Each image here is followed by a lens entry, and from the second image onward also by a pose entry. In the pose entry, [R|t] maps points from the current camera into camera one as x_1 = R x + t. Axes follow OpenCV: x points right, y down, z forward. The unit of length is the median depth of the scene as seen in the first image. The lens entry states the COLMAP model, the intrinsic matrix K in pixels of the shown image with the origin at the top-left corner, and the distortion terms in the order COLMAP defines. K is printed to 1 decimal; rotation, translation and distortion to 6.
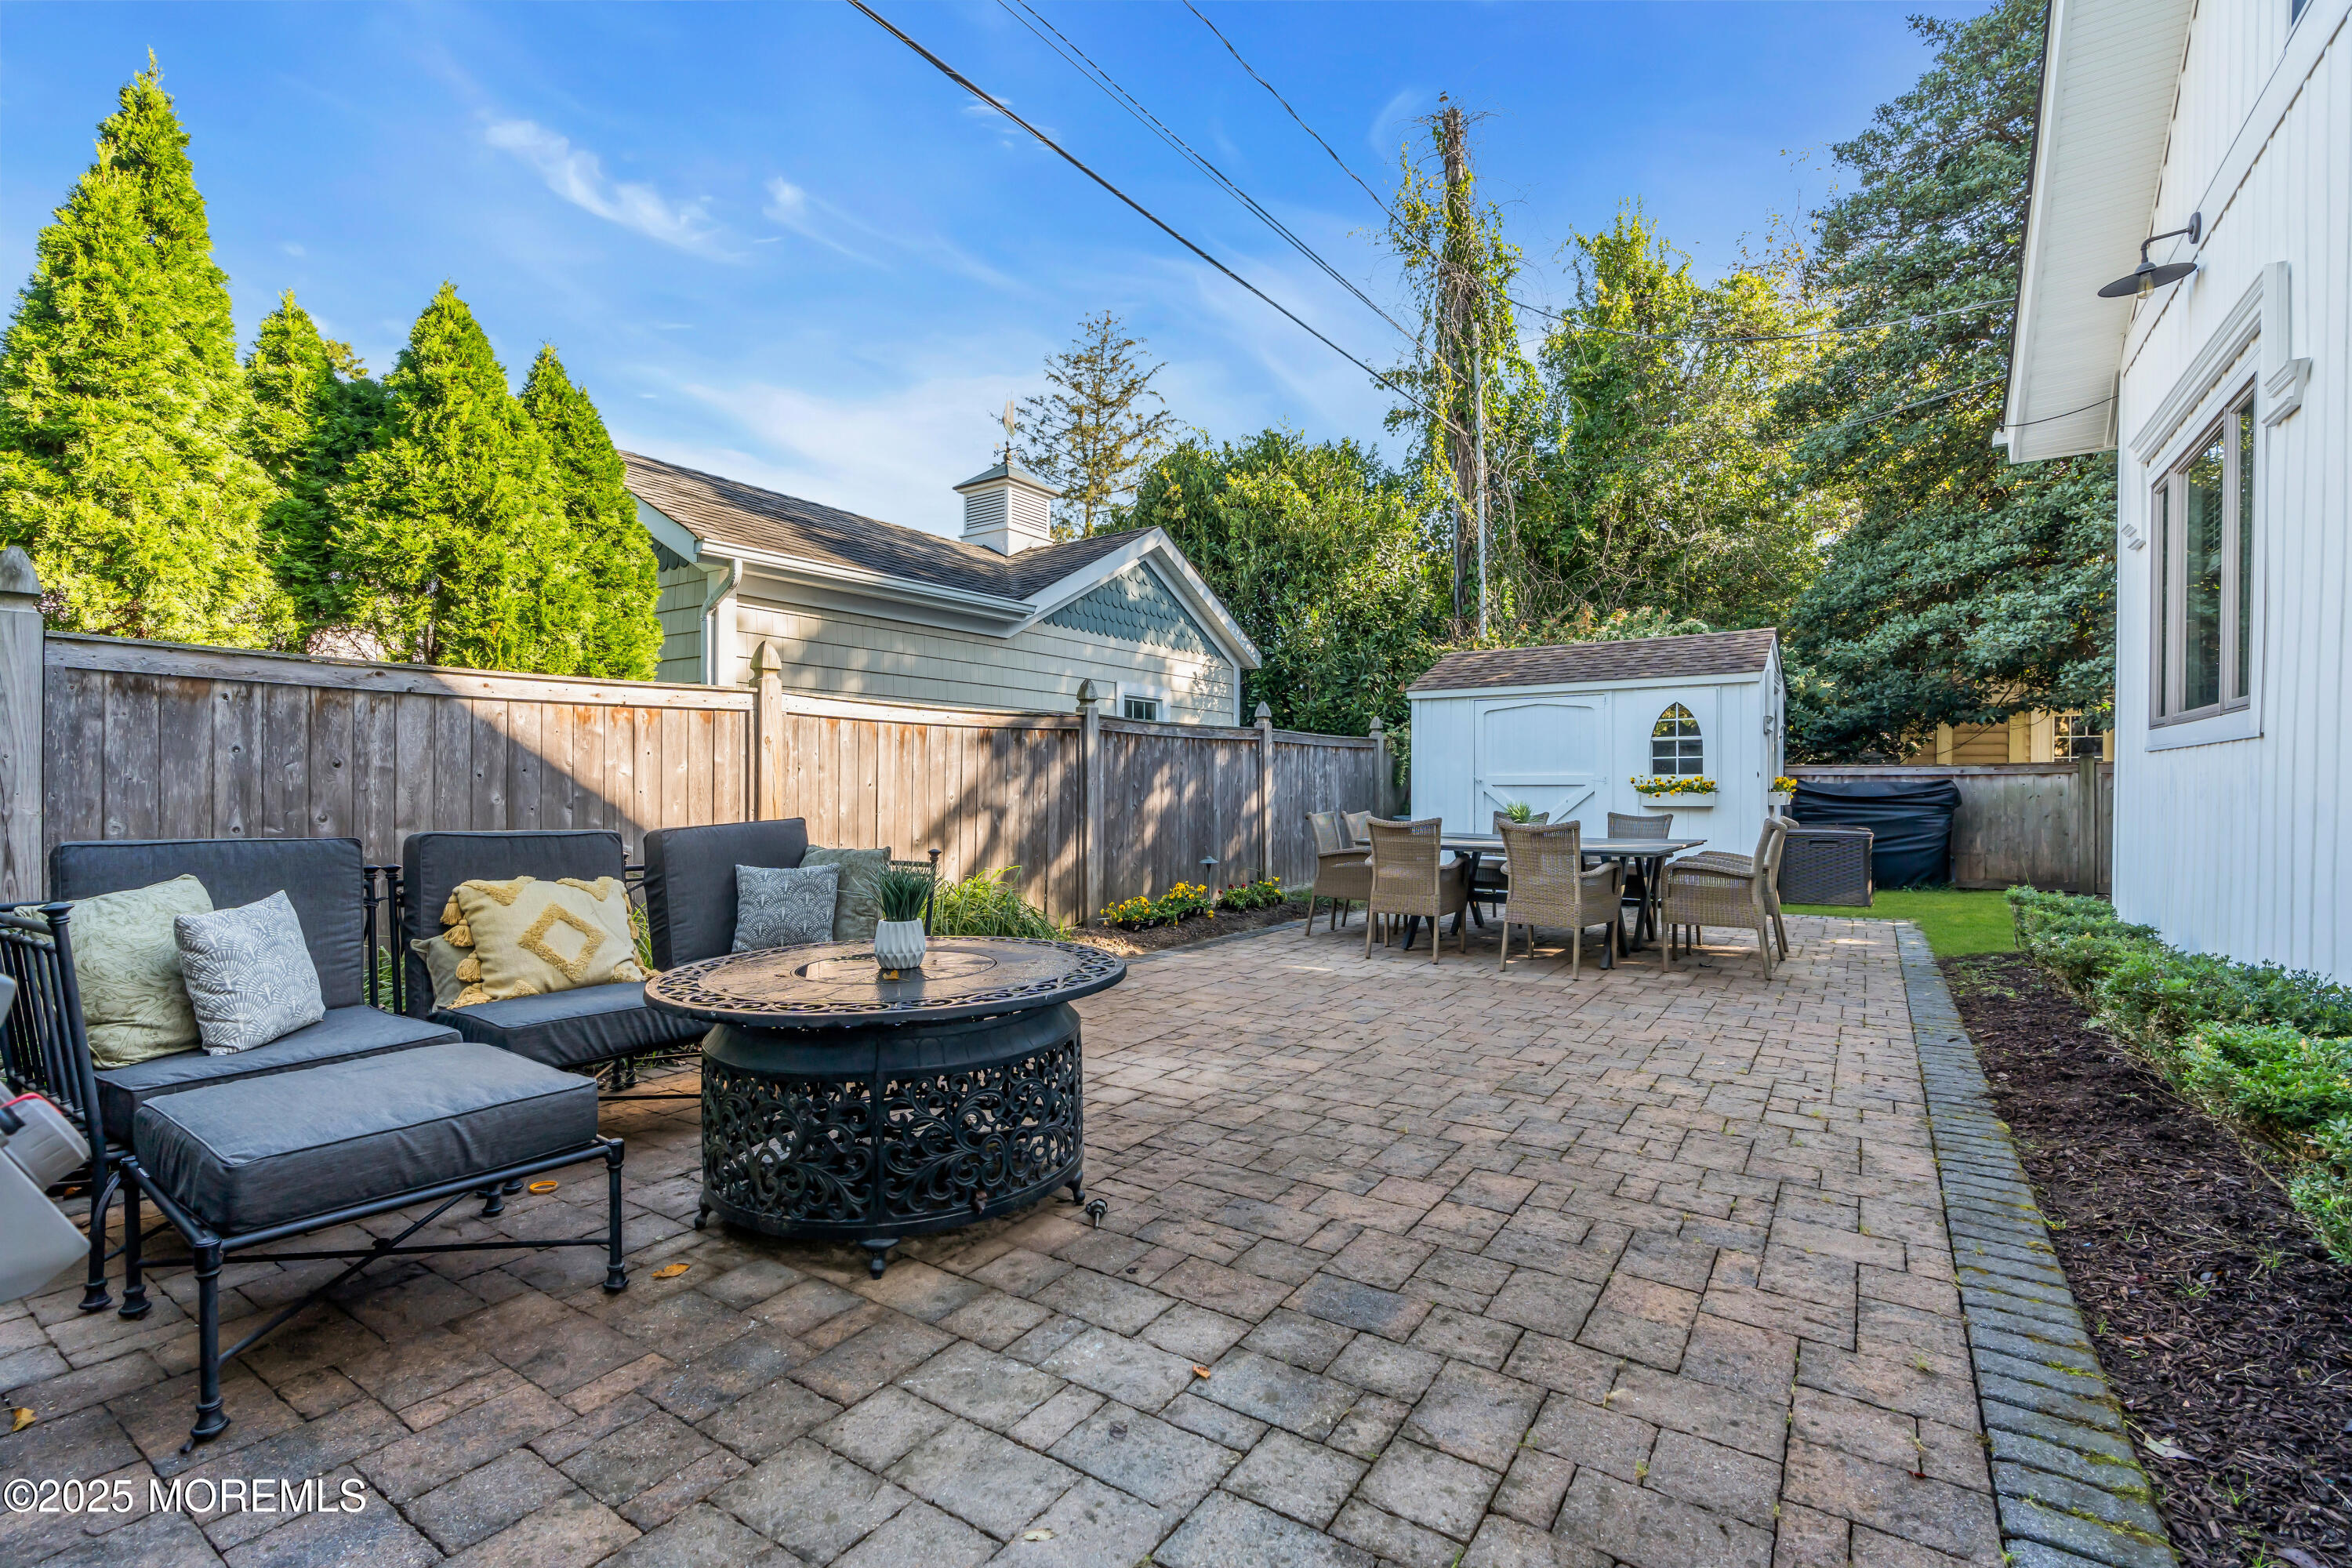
lens RADIAL K [[1048.8, 0, 1175.8], [0, 1048.8, 790.0], [0, 0, 1]] dist [-0.012655, 0.003861]
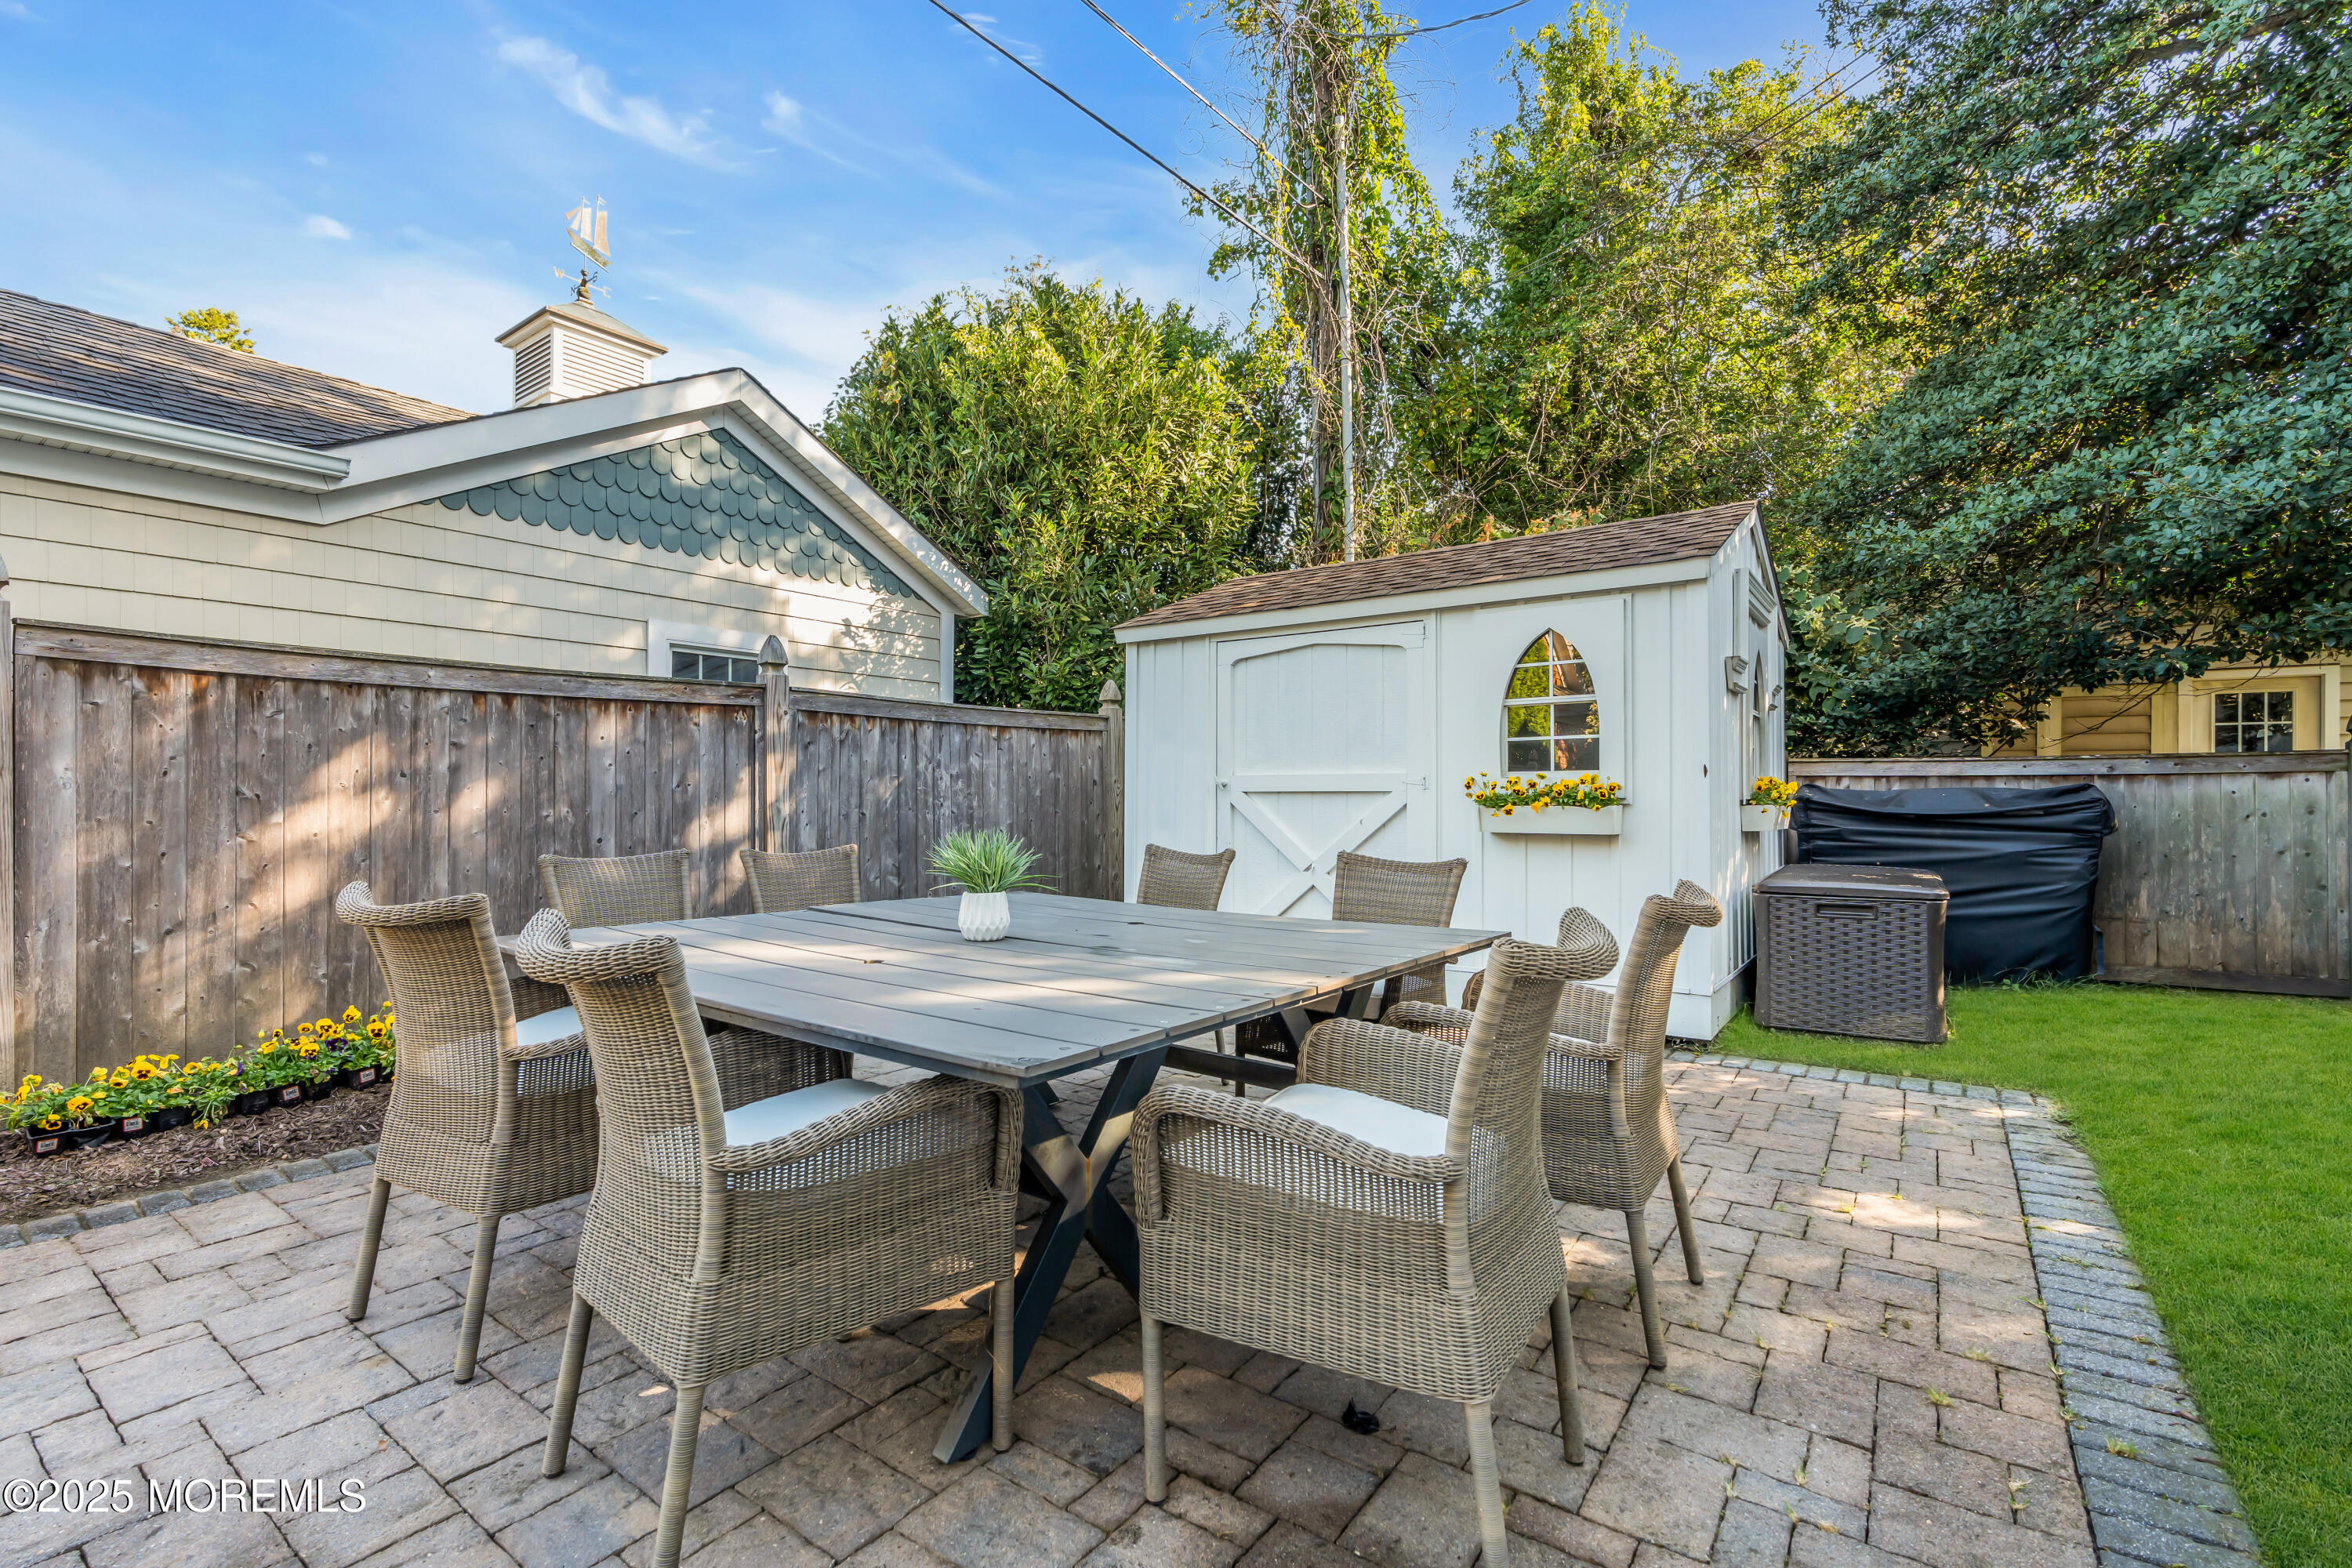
lens RADIAL K [[1046.5, 0, 1167.3], [0, 1046.5, 797.7], [0, 0, 1]] dist [-0.009477, -0.000077]
pose [[0.999048, 0.002236, -0.043577, 0.270185], [-0.002275, 0.999997, -0.000852, -0.000886], [0.043575, 0.000950, 0.999050, 0.414864]]
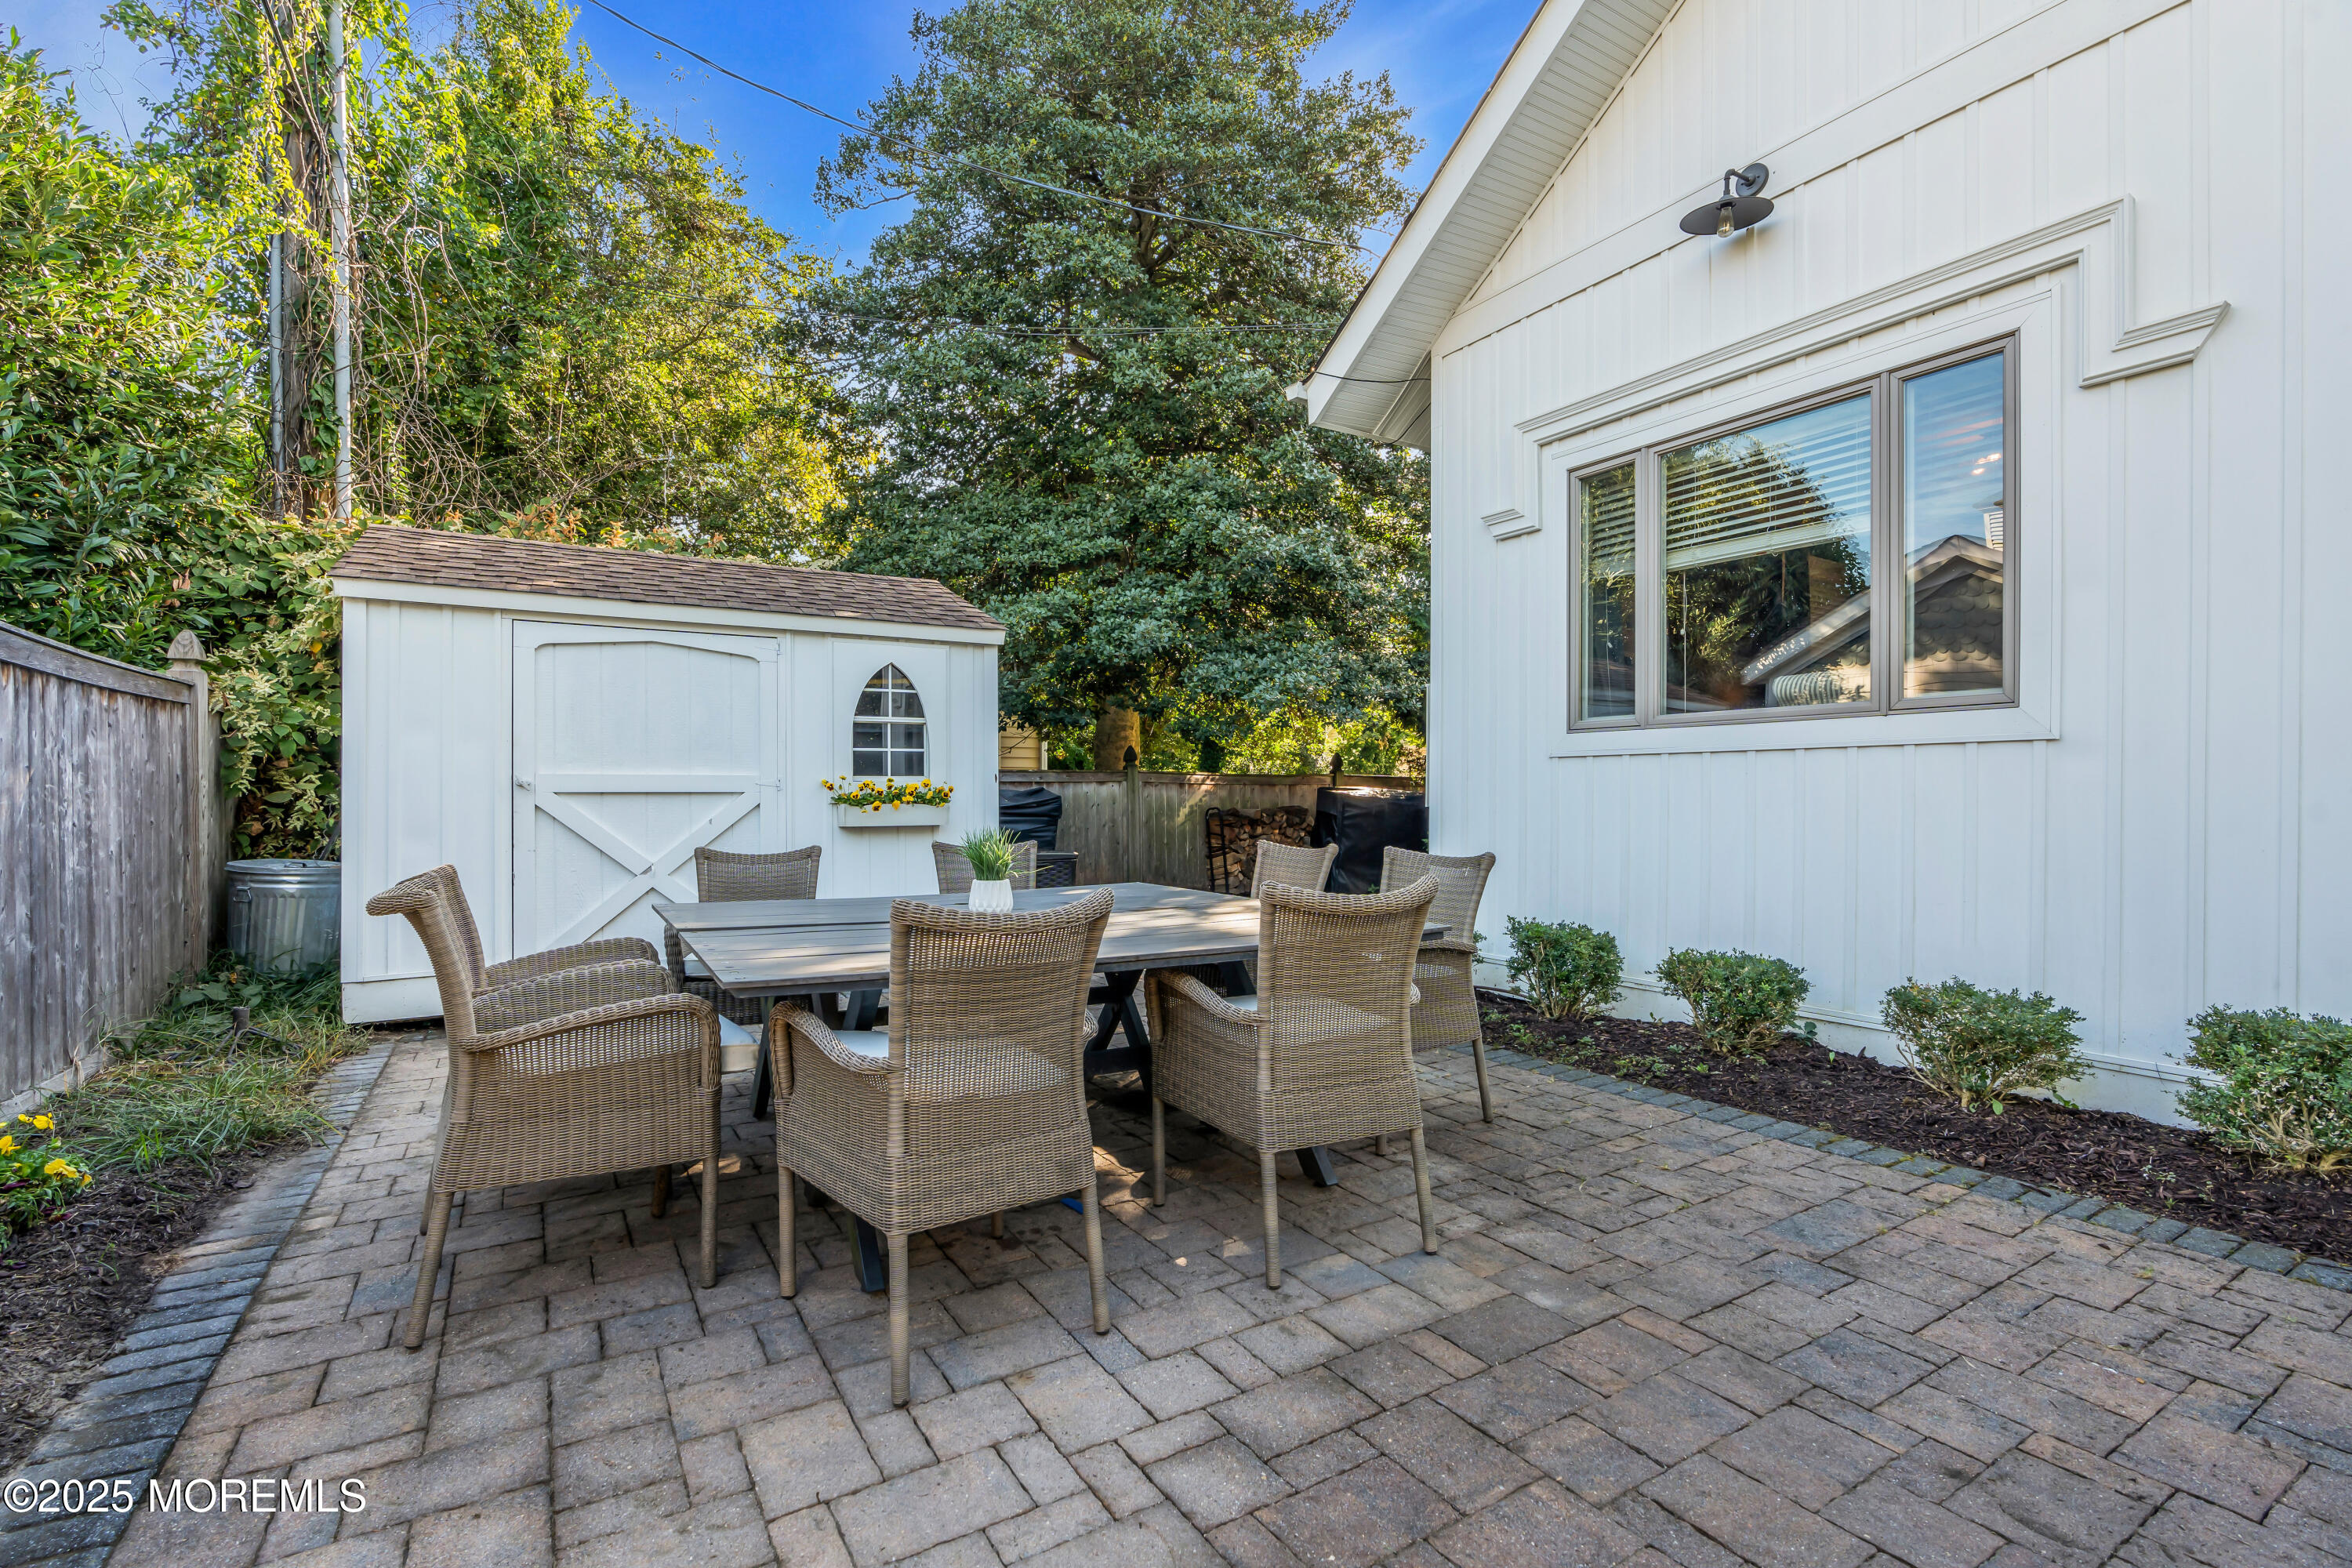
lens RADIAL K [[1048.8, 0, 1175.8], [0, 1048.8, 790.0], [0, 0, 1]] dist [-0.012655, 0.003861]
pose [[0.421227, 0.003595, 0.906948, -0.024951], [0.003425, 0.999979, -0.005554, -0.001928], [-0.906949, 0.005446, 0.421206, 0.490015]]
